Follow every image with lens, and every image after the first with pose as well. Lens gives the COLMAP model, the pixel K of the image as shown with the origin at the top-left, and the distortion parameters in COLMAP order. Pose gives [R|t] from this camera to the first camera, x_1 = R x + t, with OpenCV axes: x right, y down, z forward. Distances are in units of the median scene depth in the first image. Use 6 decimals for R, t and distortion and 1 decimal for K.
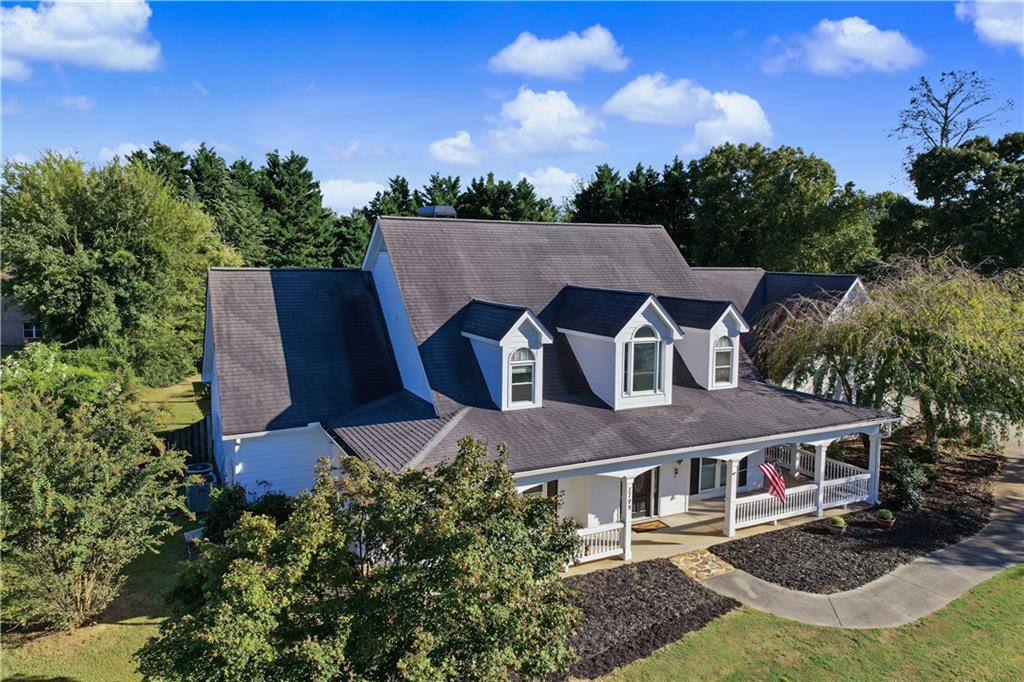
lens RADIAL K [[771.5, 0, 513.5], [0, 771.5, 315.0], [0, 0, 1]] dist [-0.002365, 0.007849]
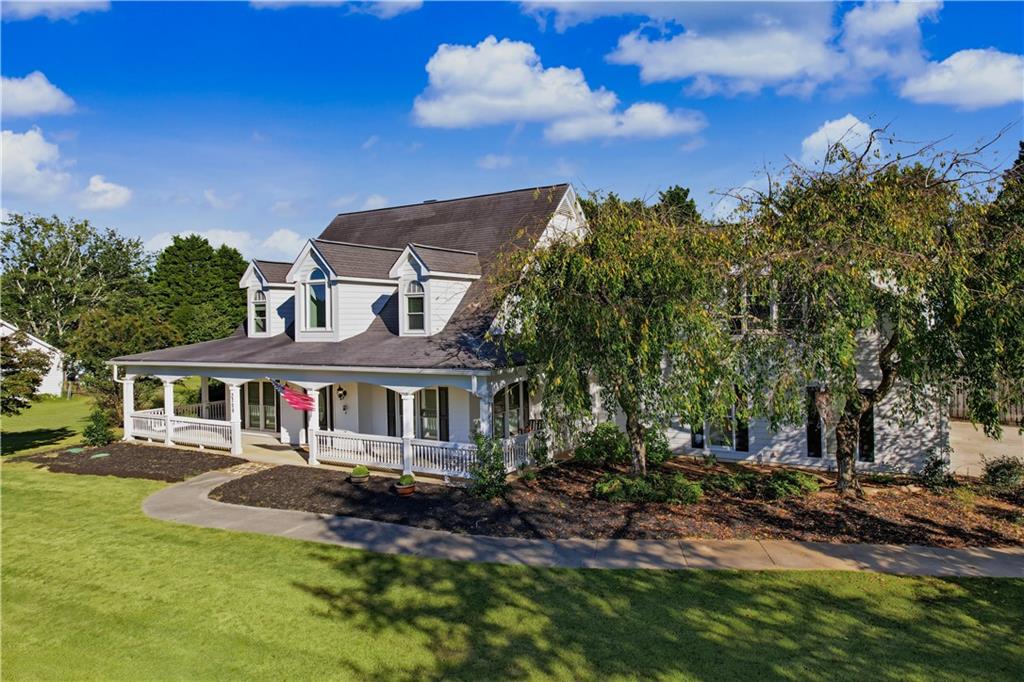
lens RADIAL K [[729.8, 0, 512.0], [0, 729.8, 341.0], [0, 0, 1]] dist [-0.007682, -0.001491]
pose [[0.482519, 0.000913, -0.875885, 1.193158], [-0.058266, 0.997818, -0.031058, 0.130271], [0.873945, 0.066020, 0.481520, 0.713958]]
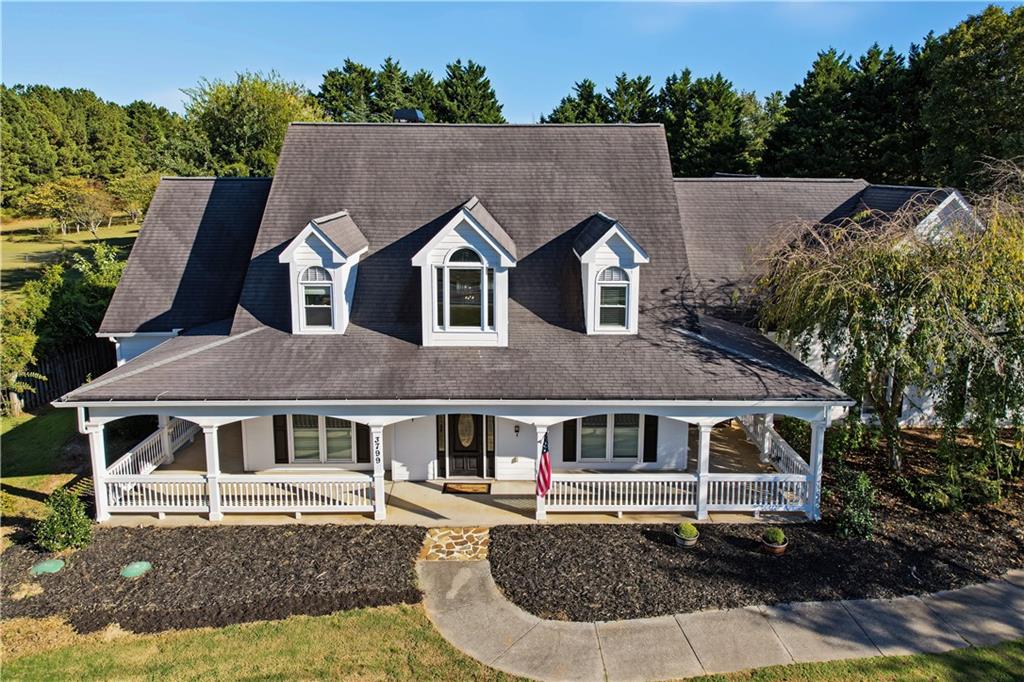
lens RADIAL K [[771.5, 0, 513.5], [0, 771.5, 315.0], [0, 0, 1]] dist [-0.002365, 0.007849]
pose [[0.882946, 0.082146, -0.462232, 0.574140], [-0.031849, 0.992785, 0.115597, -0.010546], [0.468393, -0.087344, 0.879192, 0.294440]]
